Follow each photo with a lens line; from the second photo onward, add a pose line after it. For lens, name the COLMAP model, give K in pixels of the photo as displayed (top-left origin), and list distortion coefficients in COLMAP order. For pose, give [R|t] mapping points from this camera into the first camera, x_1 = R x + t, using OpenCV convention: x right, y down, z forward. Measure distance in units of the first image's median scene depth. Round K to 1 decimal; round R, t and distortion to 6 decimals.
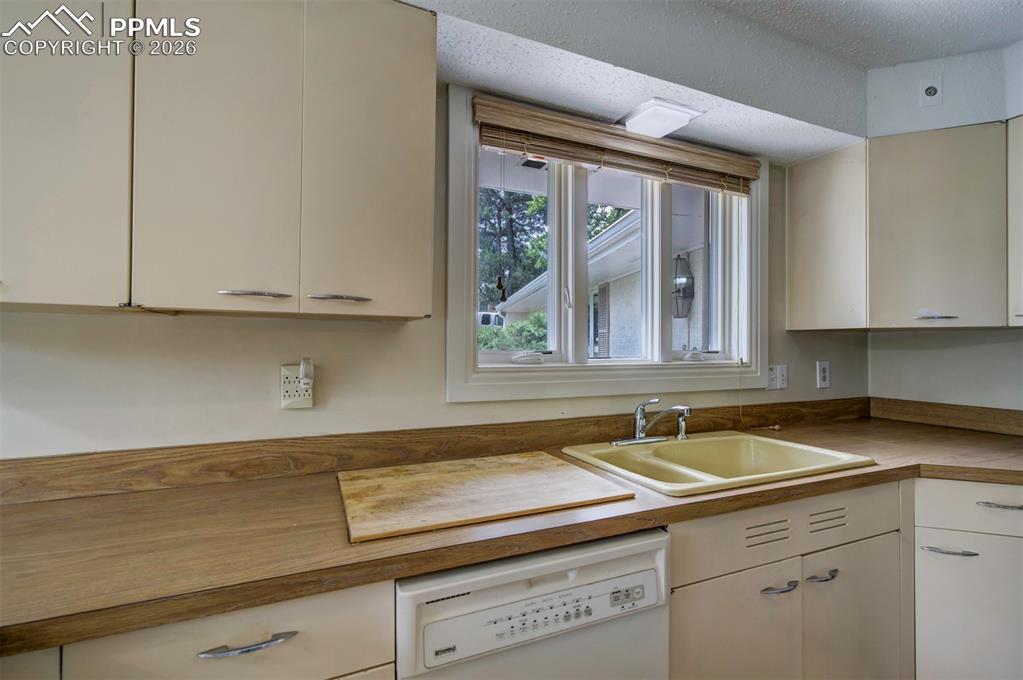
lens RADIAL K [[448.0, 0, 527.3], [0, 448.0, 347.3], [0, 0, 1]] dist [0.000727, 0.000612]
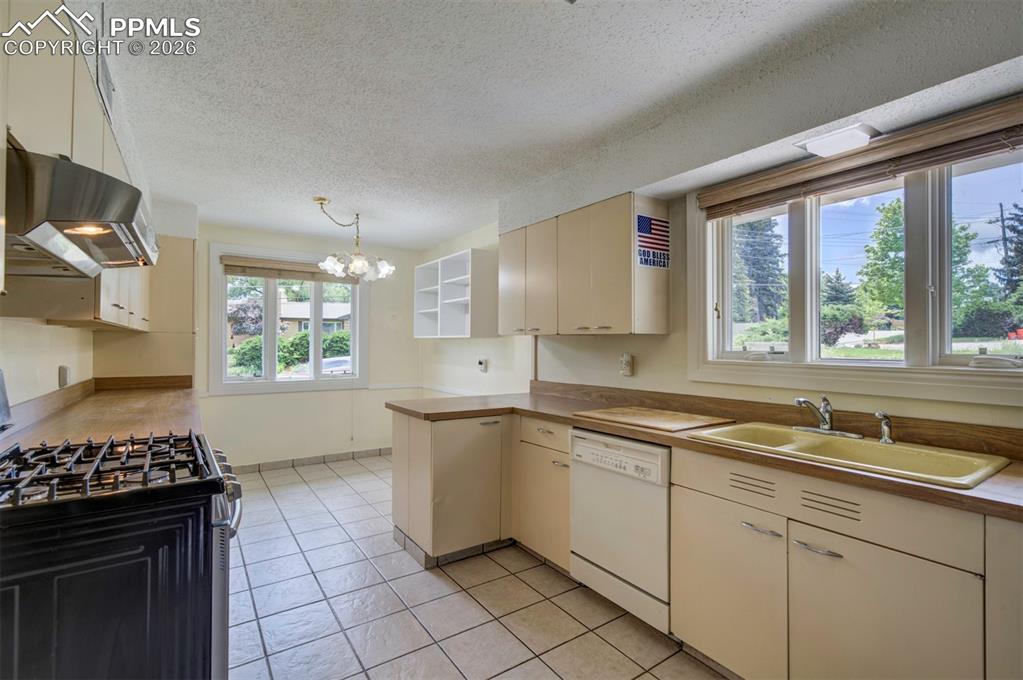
lens RADIAL K [[448.0, 0, 527.3], [0, 448.0, 347.3], [0, 0, 1]] dist [0.000727, 0.000612]
pose [[0.233209, -0.001299, -0.972426, 1.527821], [-0.012252, 0.999916, -0.004274, 0.012417], [0.972349, 0.012911, 0.233174, 0.018077]]
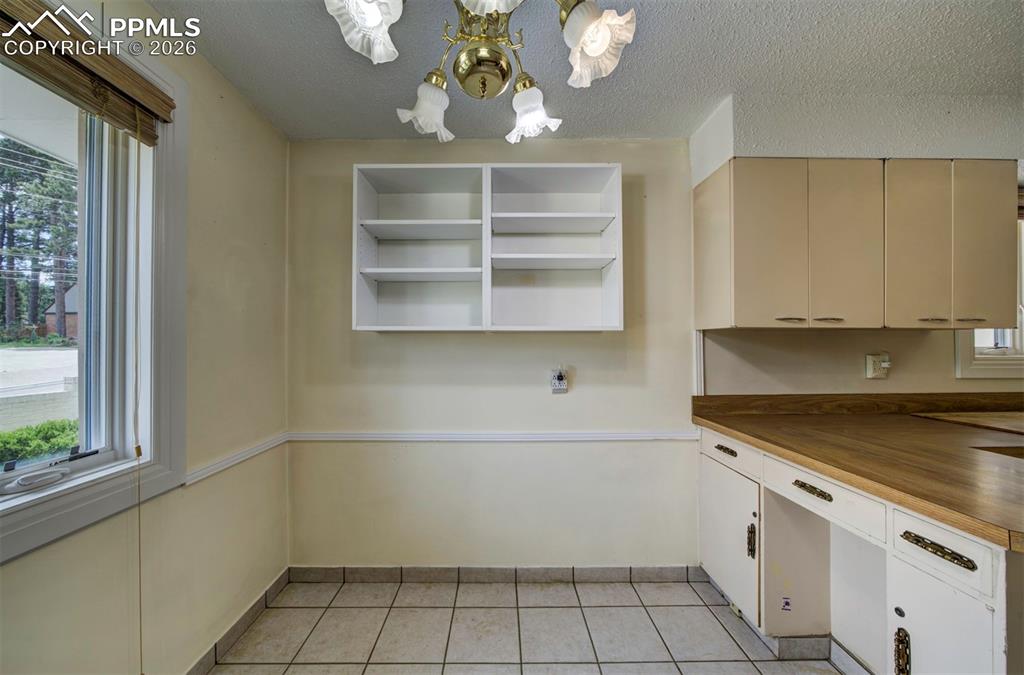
lens RADIAL K [[356.6, 0, 507.5], [0, 356.6, 341.2], [0, 0, 1]] dist [-0.001695, -0.000097]
pose [[0.919401, -0.010832, -0.393173, -1.331306], [0.006205, 0.999896, -0.013038, -0.007647], [0.393273, 0.009548, 0.919372, -0.969552]]
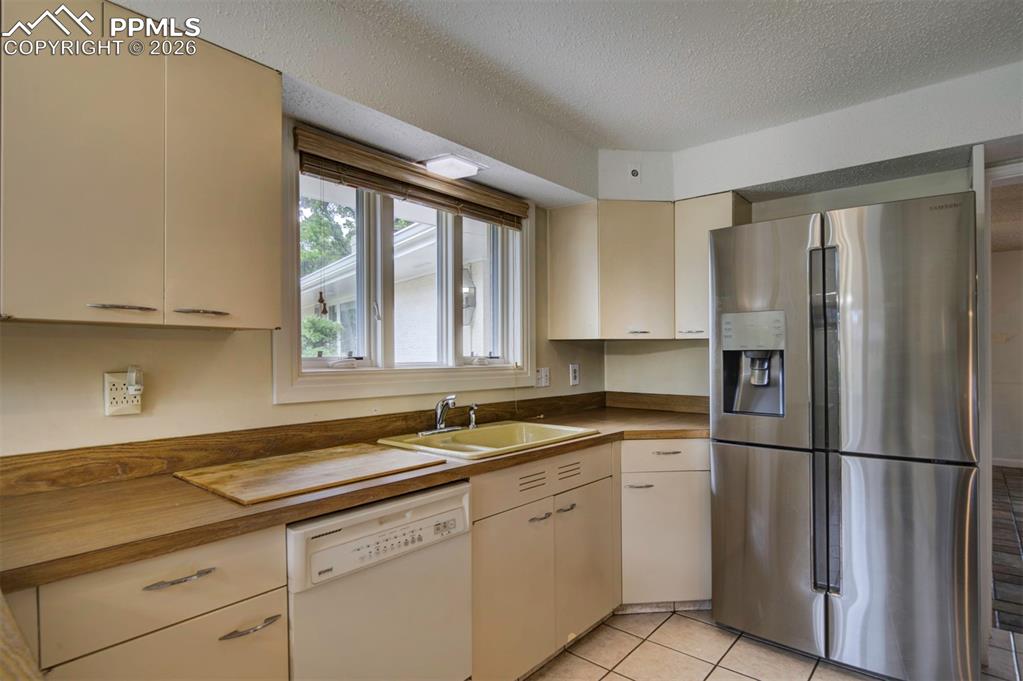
lens RADIAL K [[523.3, 0, 512.3], [0, 523.3, 350.4], [0, 0, 1]] dist [0.003414, 0.000493]
pose [[0.905464, -0.001805, 0.424420, -0.217042], [0.004778, 0.999971, -0.005942, 0.000791], [-0.424397, 0.007408, 0.905446, -0.456635]]
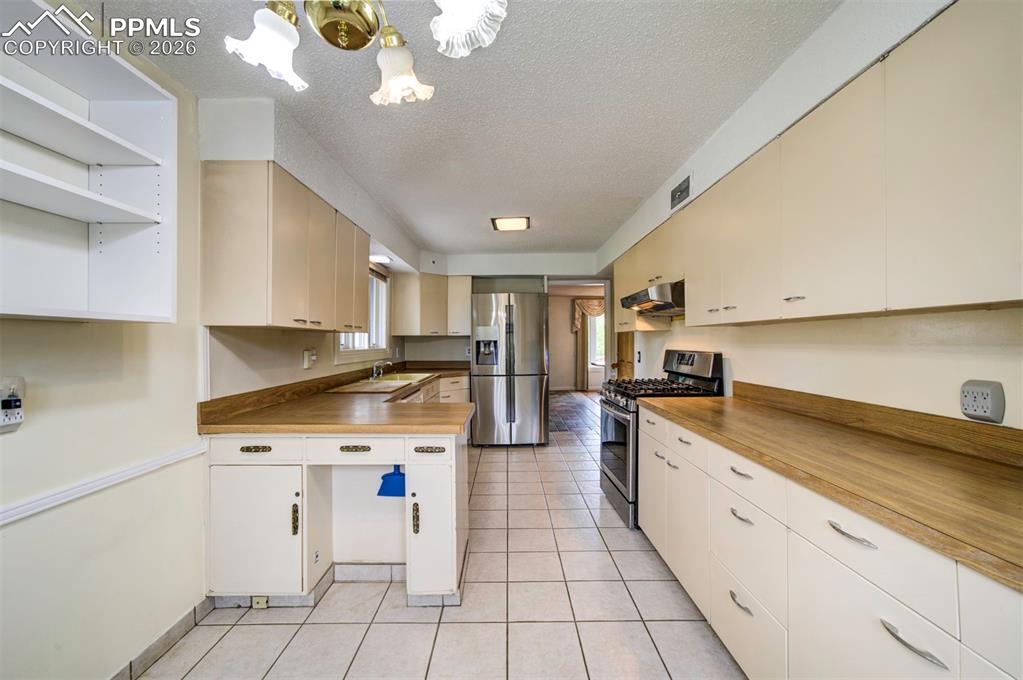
lens RADIAL K [[409.0, 0, 508.8], [0, 409.0, 338.8], [0, 0, 1]] dist [-0.040398, 0.028733]
pose [[0.397751, 0.000383, 0.917493, -2.085722], [0.005739, 0.999979, -0.002906, -0.010958], [-0.917475, 0.006422, 0.397741, -0.875843]]
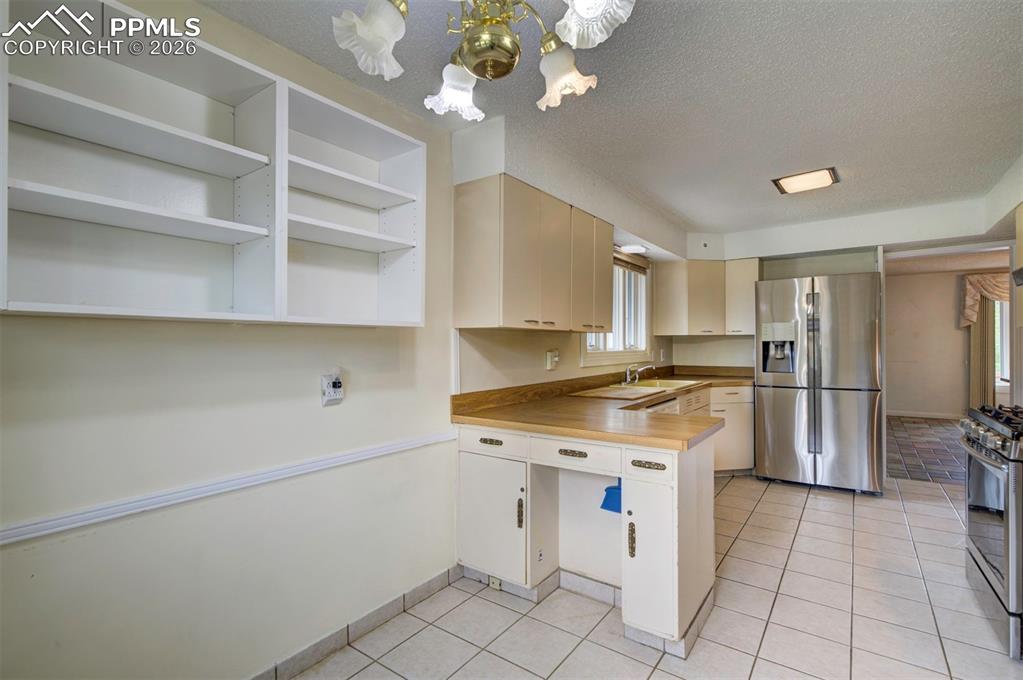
lens RADIAL K [[477.3, 0, 511.5], [0, 477.3, 340.0], [0, 0, 1]] dist [-0.001691, 0.000726]
pose [[0.862602, -0.002605, 0.505876, -1.989429], [0.006115, 0.999967, -0.005277, -0.009573], [-0.505846, 0.007645, 0.862590, -1.117079]]
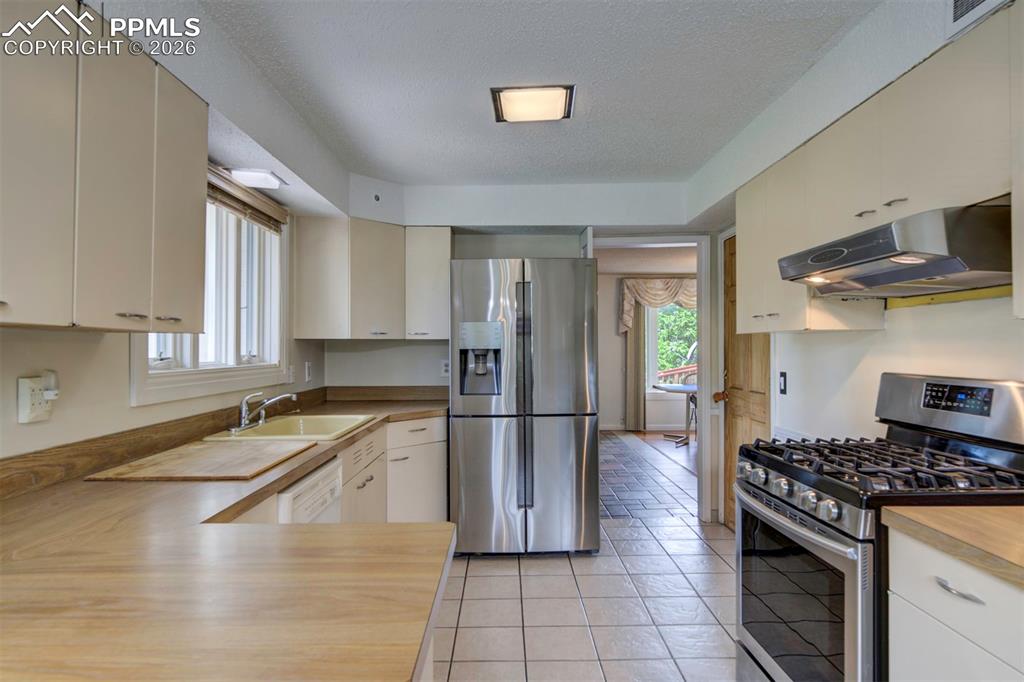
lens RADIAL K [[605.9, 0, 512.0], [0, 605.9, 341.0], [0, 0, 1]] dist [0.031503, -0.041405]
pose [[0.391562, 0.004802, 0.920139, -1.306781], [0.003398, 0.999972, -0.006665, -0.025617], [-0.920146, 0.005737, 0.391535, -0.465187]]
